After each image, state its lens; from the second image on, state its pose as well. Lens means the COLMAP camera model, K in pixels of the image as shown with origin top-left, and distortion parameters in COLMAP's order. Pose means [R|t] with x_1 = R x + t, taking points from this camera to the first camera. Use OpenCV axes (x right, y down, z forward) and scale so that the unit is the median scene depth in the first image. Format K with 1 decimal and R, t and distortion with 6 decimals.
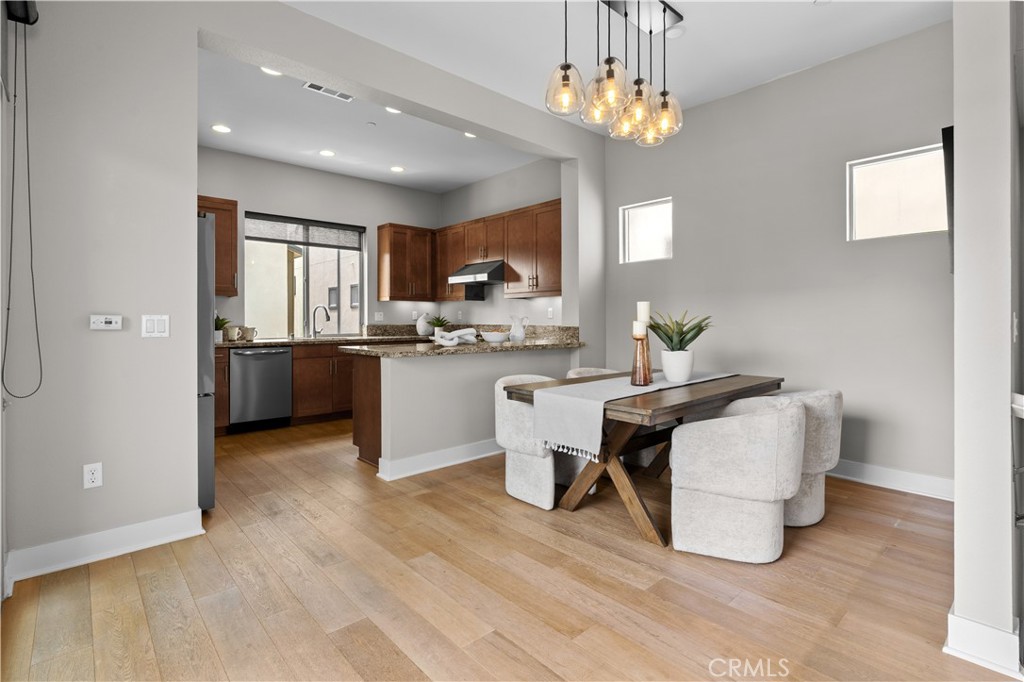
lens RADIAL K [[485.3, 0, 503.6], [0, 485.3, 319.0], [0, 0, 1]] dist [0.000868, 0.000260]
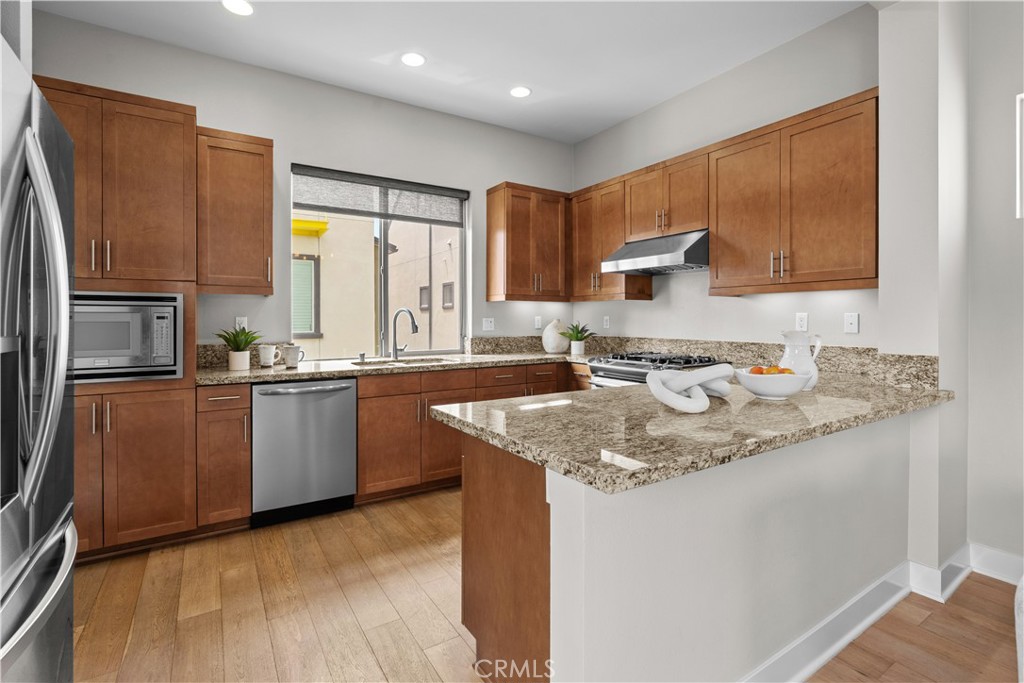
lens RADIAL K [[471.1, 0, 507.5], [0, 471.1, 318.8], [0, 0, 1]] dist [-0.001686, -0.000207]
pose [[0.986475, 0.001344, -0.163909, -0.131809], [-0.001041, 0.999998, 0.001933, -0.015169], [0.163911, -0.001737, 0.986474, 0.384104]]
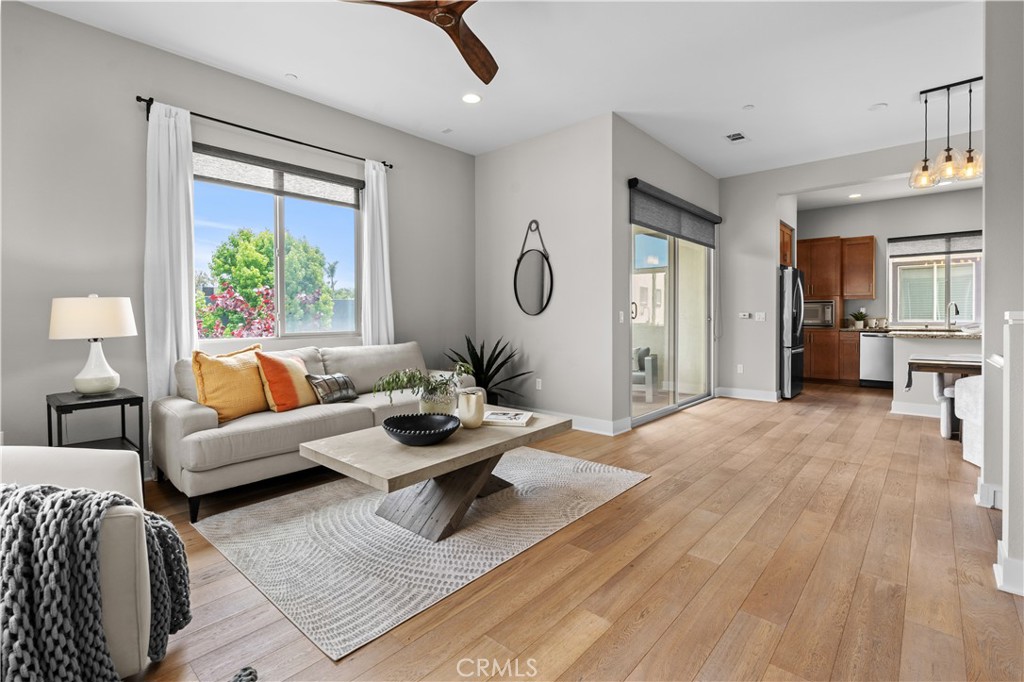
lens RADIAL K [[471.1, 0, 507.5], [0, 471.1, 318.3], [0, 0, 1]] dist [-0.001686, -0.000207]
pose [[0.107188, 0.006529, -0.994217, 0.654776], [0.004232, 0.999966, 0.007023, 0.000052], [0.994230, -0.004960, 0.107157, -0.245229]]
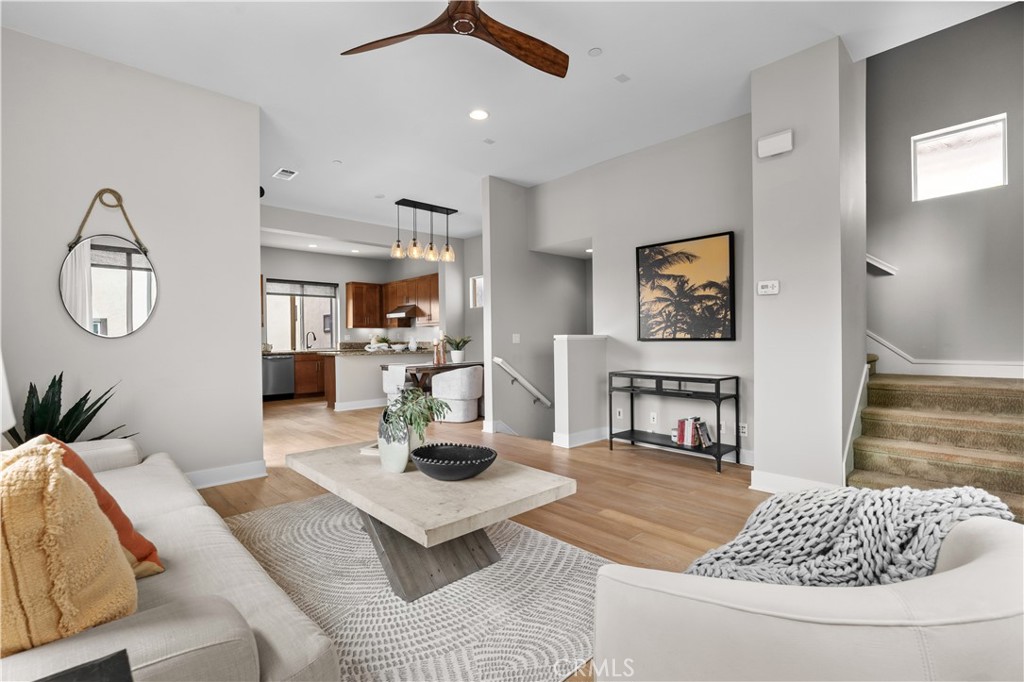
lens RADIAL K [[464.7, 0, 512.0], [0, 464.7, 341.0], [0, 0, 1]] dist [-0.000360, -0.000131]
pose [[0.999616, -0.009757, 0.025941, 0.278454], [0.009634, 0.999942, 0.004861, 0.004479], [-0.025987, -0.004609, 0.999652, -0.632205]]
